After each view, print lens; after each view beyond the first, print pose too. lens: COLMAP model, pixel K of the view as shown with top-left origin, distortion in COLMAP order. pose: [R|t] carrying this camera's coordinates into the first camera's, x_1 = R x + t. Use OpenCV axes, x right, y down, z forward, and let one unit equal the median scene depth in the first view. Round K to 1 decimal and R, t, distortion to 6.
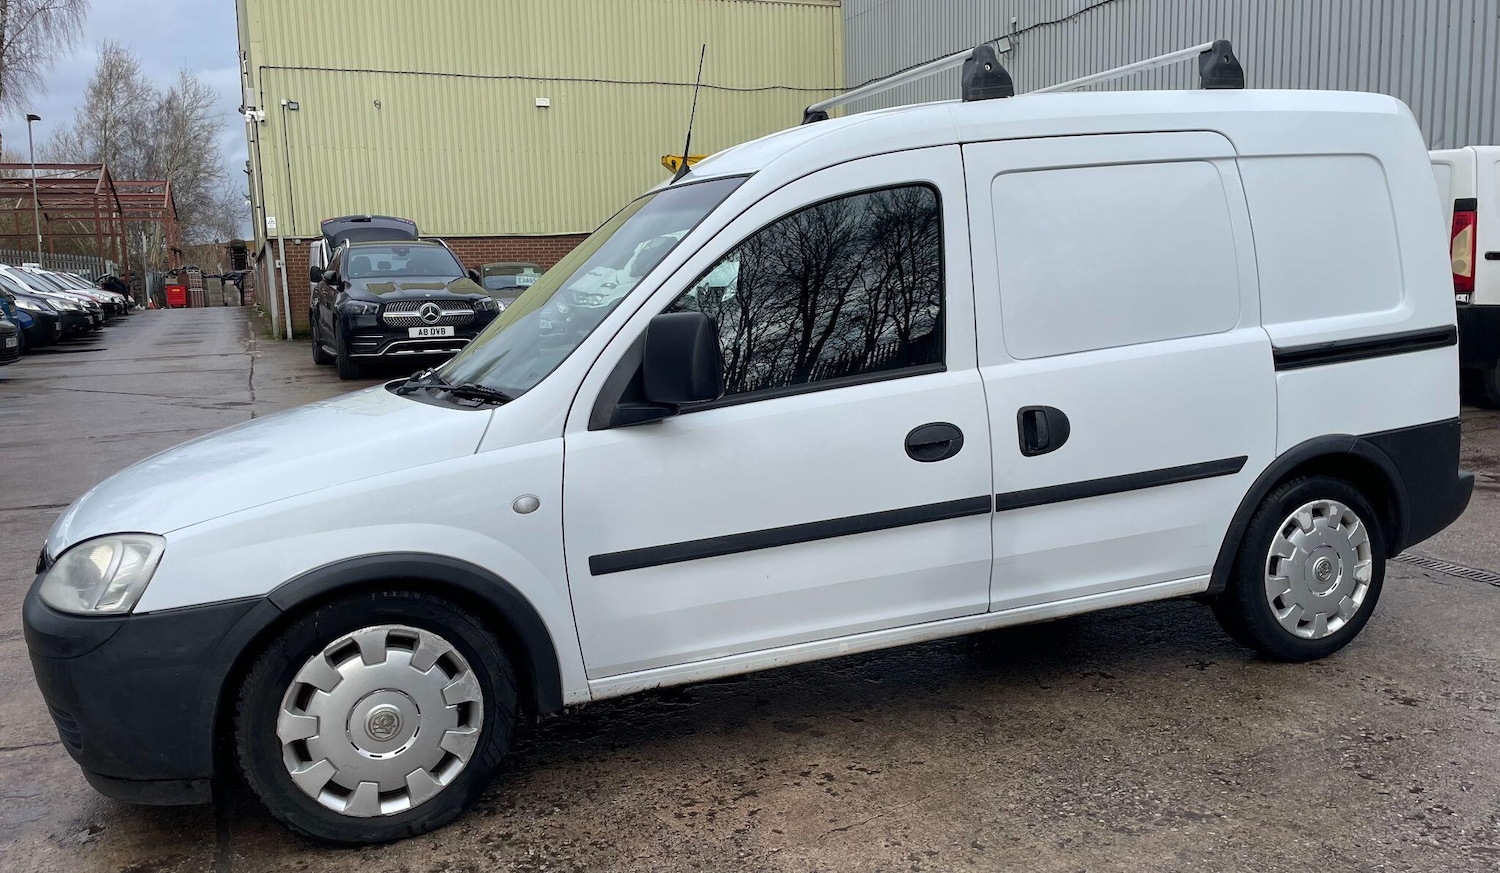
lens RADIAL K [[1174.6, 0, 764.5], [0, 1174.6, 437.5], [0, 0, 1]] dist [0.076635, -0.087571]
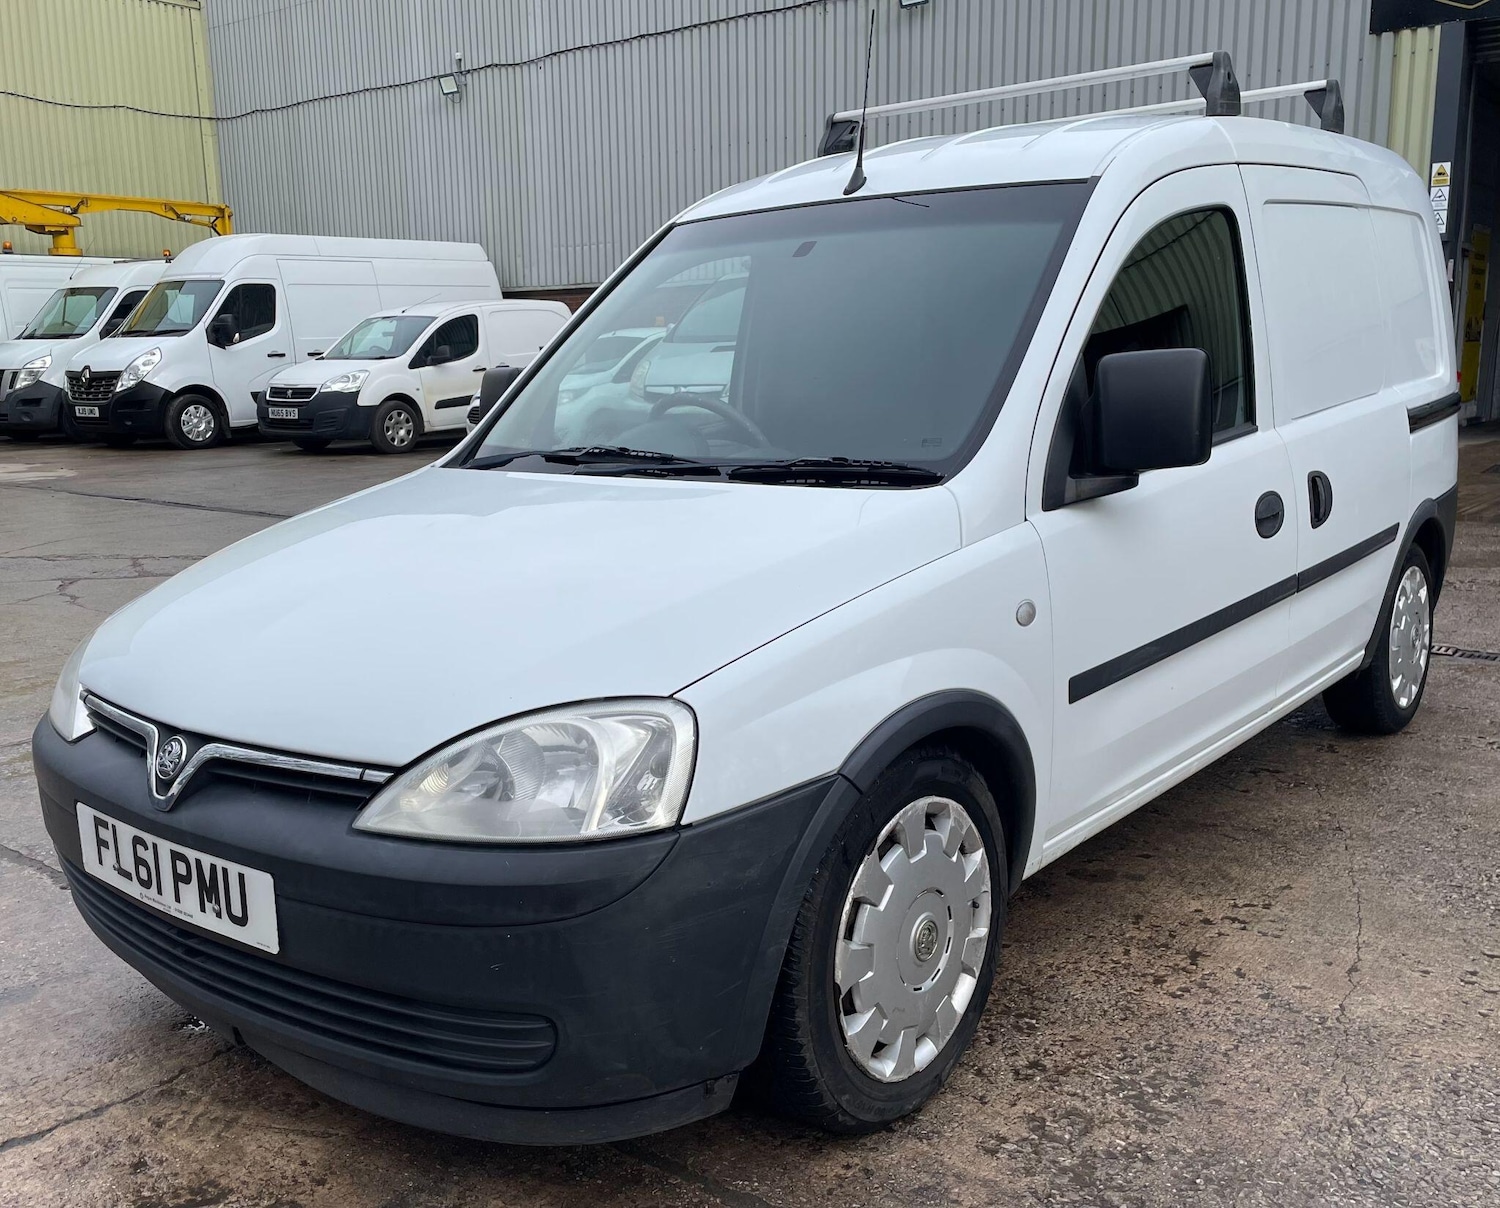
lens RADIAL K [[1377.3, 0, 752.9], [0, 1377.3, 605.5], [0, 0, 1]] dist [0.037884, 0.000000]
pose [[0.879915, -0.069305, 0.470050, -0.630053], [0.054993, 0.997511, 0.044129, 0.004839], [-0.471938, -0.012980, 0.881536, 0.278660]]
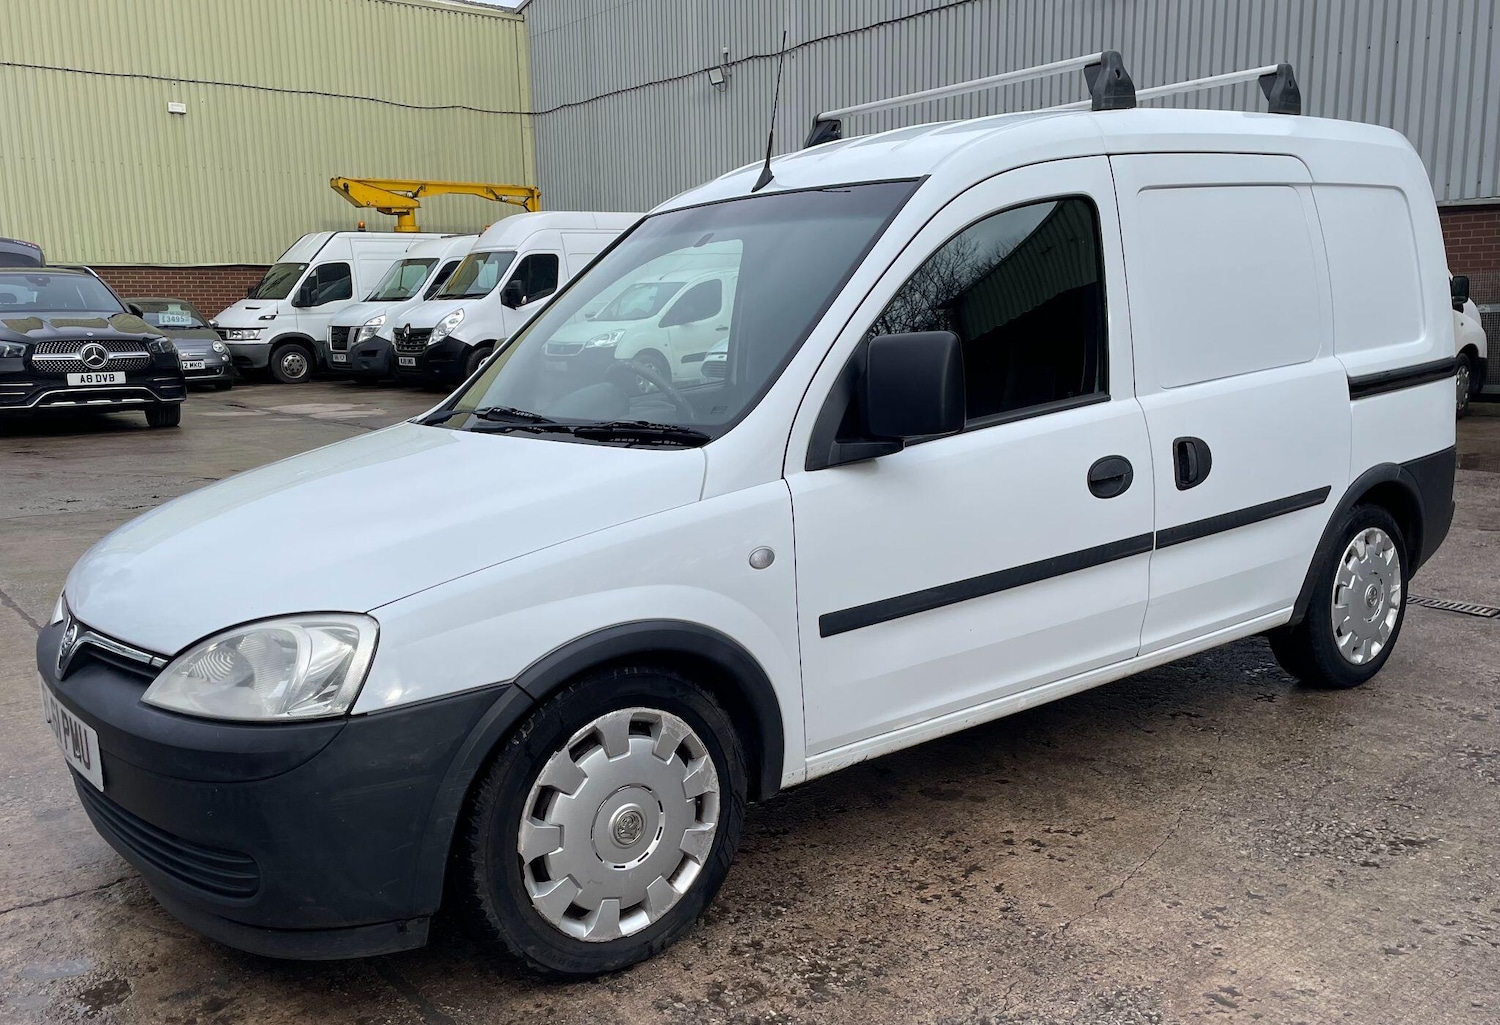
lens RADIAL K [[1247.5, 0, 744.0], [0, 1247.5, 535.3], [0, 0, 1]] dist [0.068329, -0.071578]
pose [[0.963638, -0.035301, 0.264868, -0.380841], [0.027037, 0.999029, 0.034780, 0.007664], [-0.265839, -0.026354, 0.963657, 0.114725]]
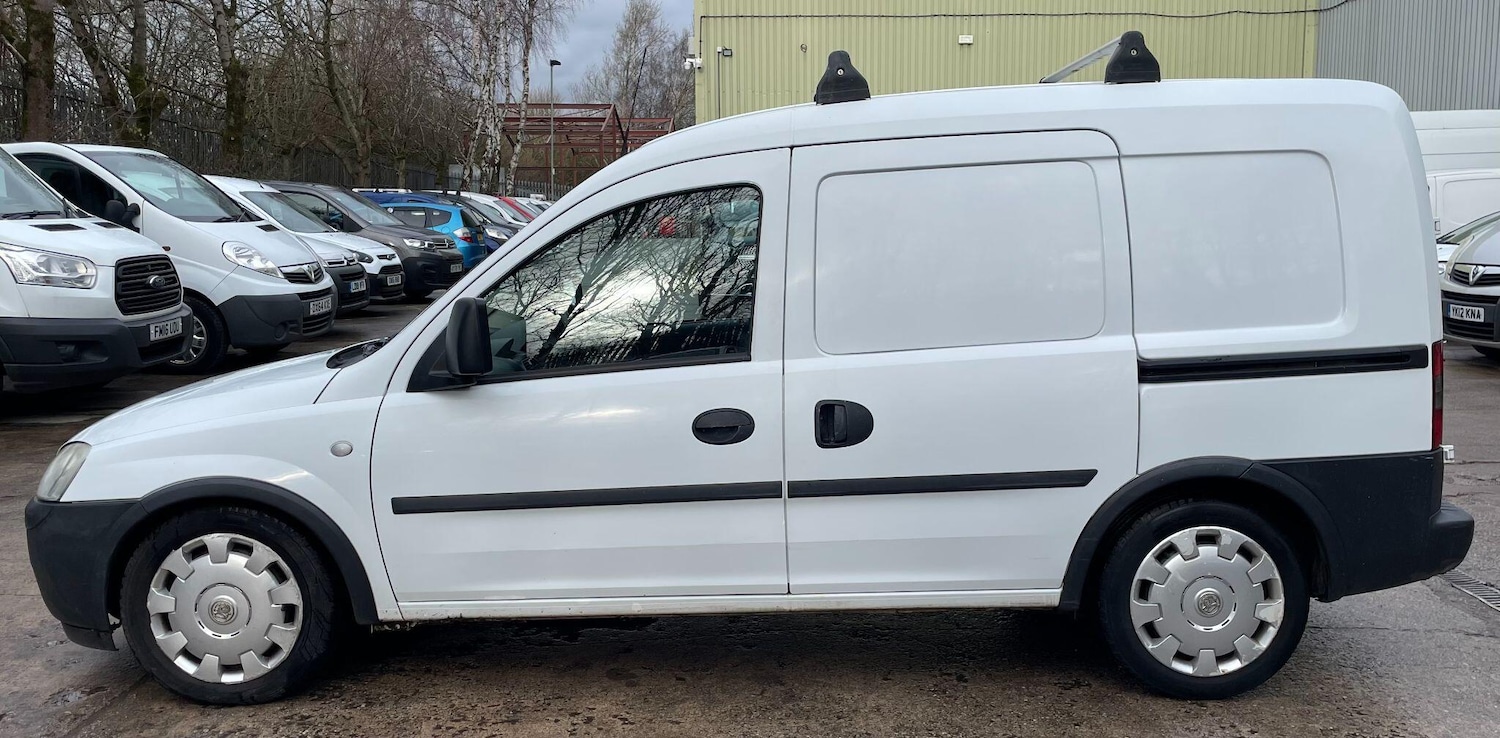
lens RADIAL K [[1248.5, 0, 782.2], [0, 1248.5, 362.4], [0, 0, 1]] dist [0.070552, -0.067236]
pose [[0.926222, 0.068921, -0.370625, 0.583652], [-0.074640, 0.997210, -0.001093, -0.054681], [0.369516, 0.028676, 0.928782, -0.034870]]
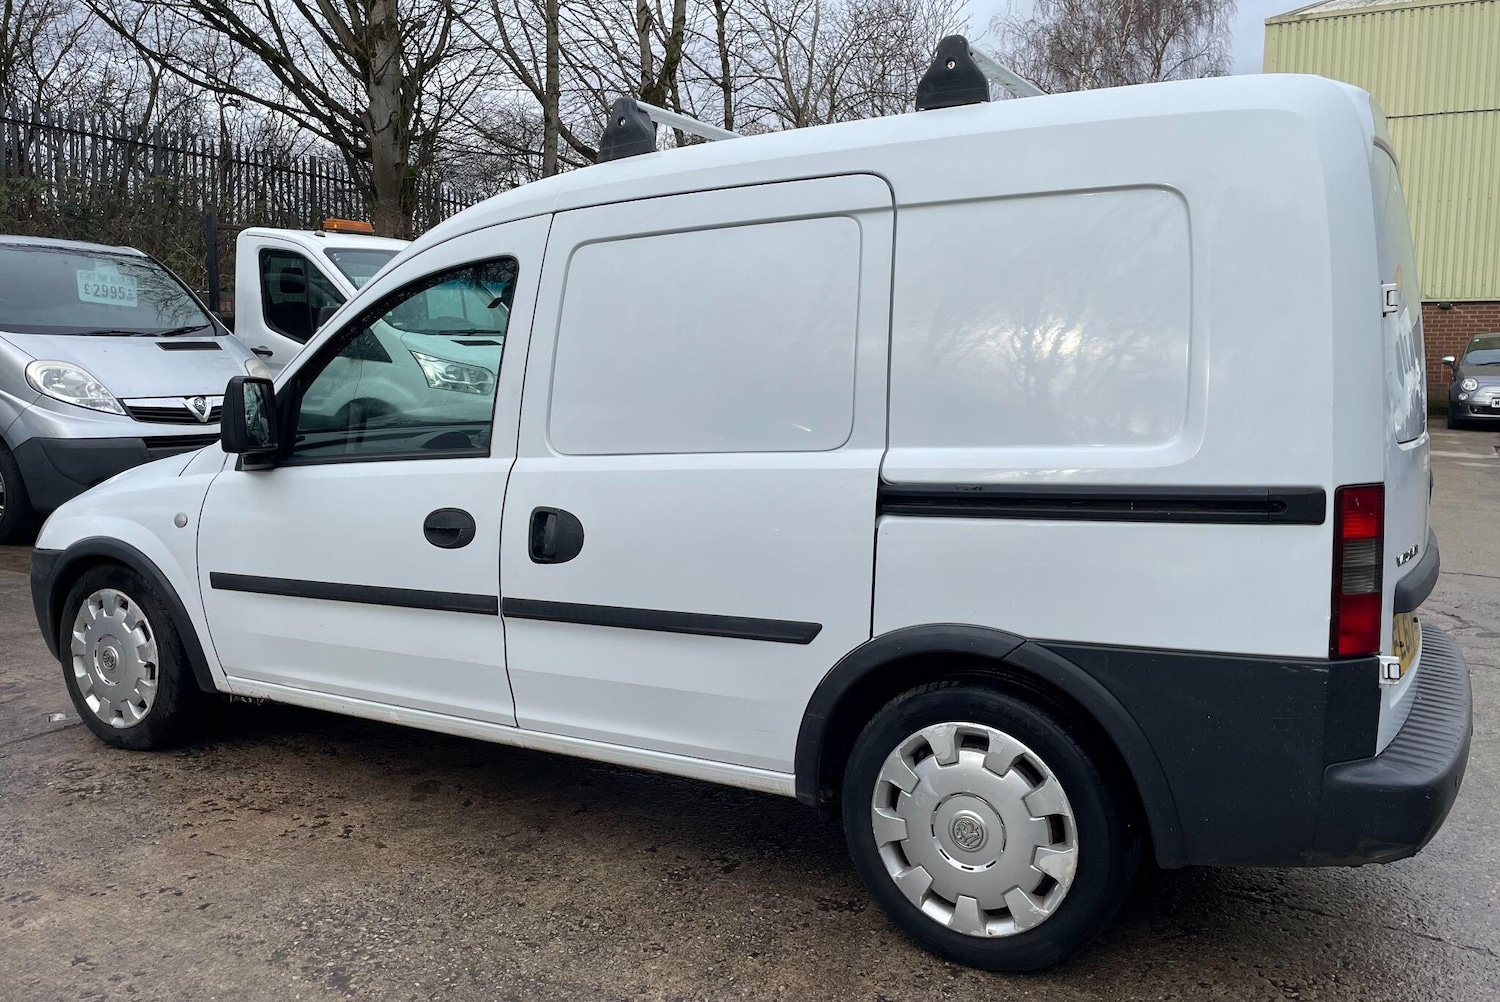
lens RADIAL K [[1220.2, 0, 774.7], [0, 1220.2, 495.0], [0, 0, 1]] dist [0.061802, -0.050525]
pose [[0.621239, 0.122650, -0.773963, 1.026990], [-0.132977, 0.989851, 0.050125, -0.102949], [0.772256, 0.071780, 0.631244, 0.548078]]
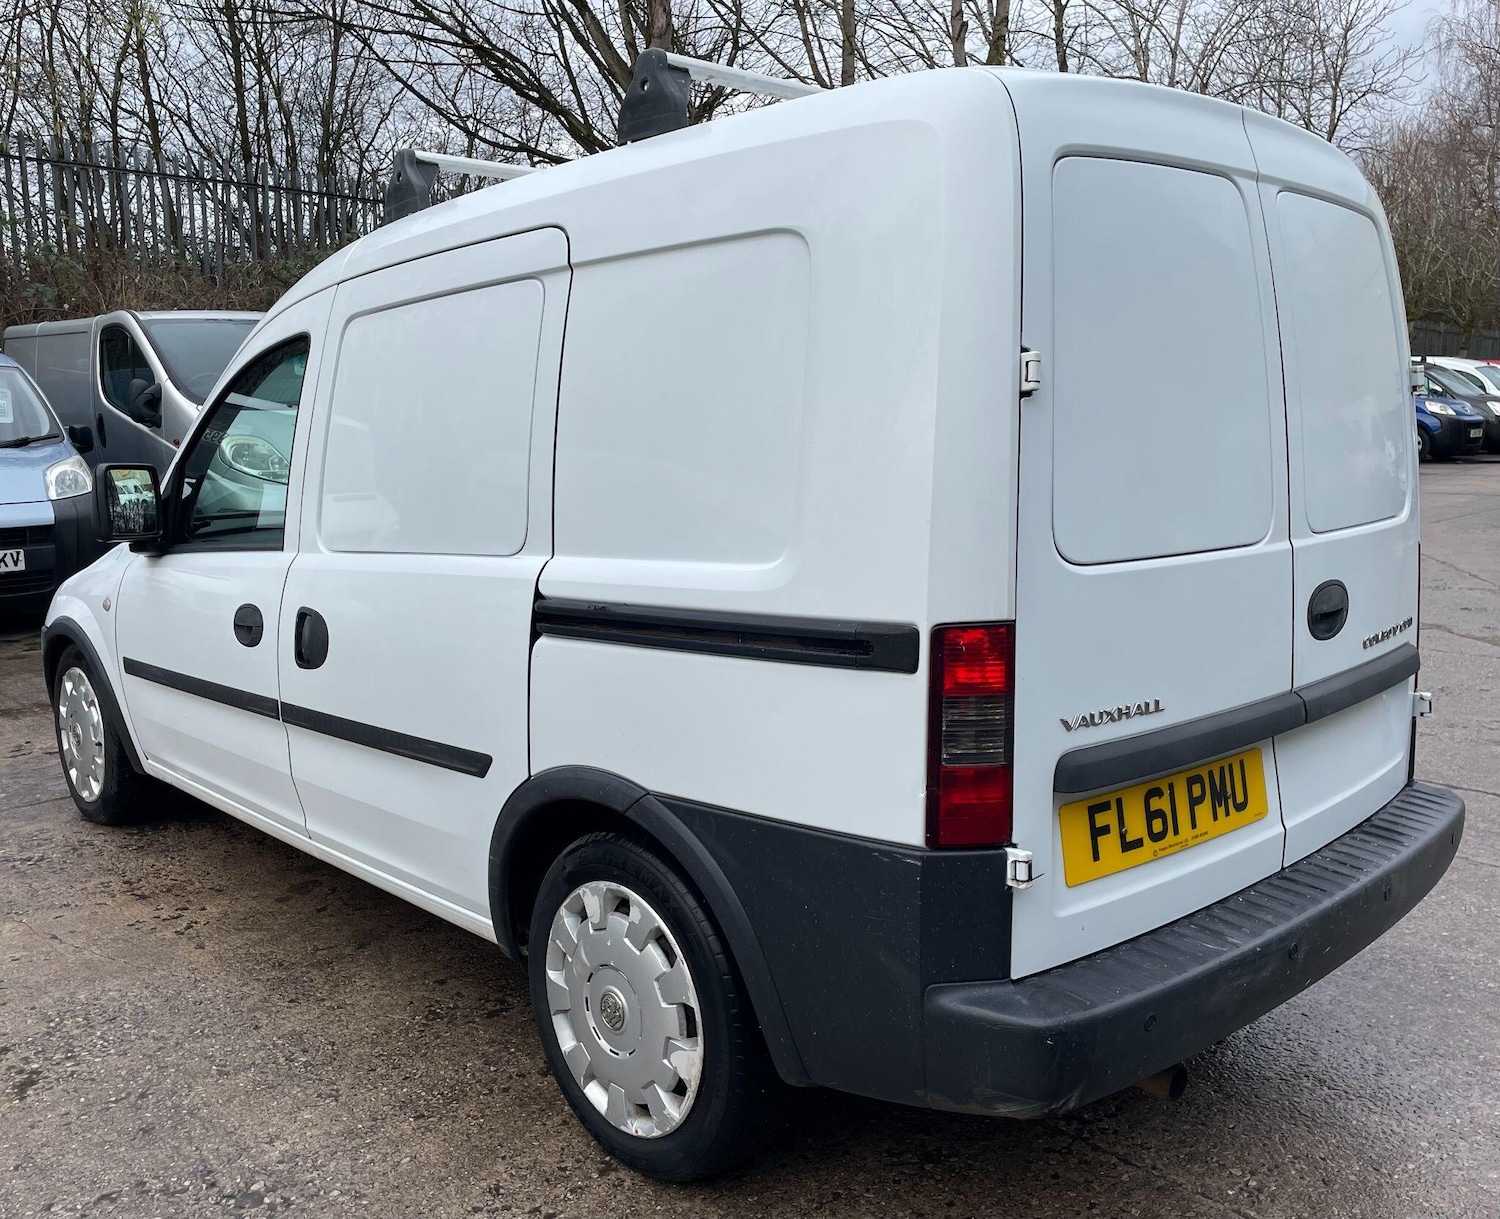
lens RADIAL K [[1326.8, 0, 758.0], [0, 1326.8, 625.9], [0, 0, 1]] dist [0.048930, -0.042918]
pose [[0.358775, 0.177754, -0.916343, 1.171993], [-0.126869, 0.981876, 0.140794, -0.181521], [0.924762, 0.065742, 0.374824, 0.933332]]
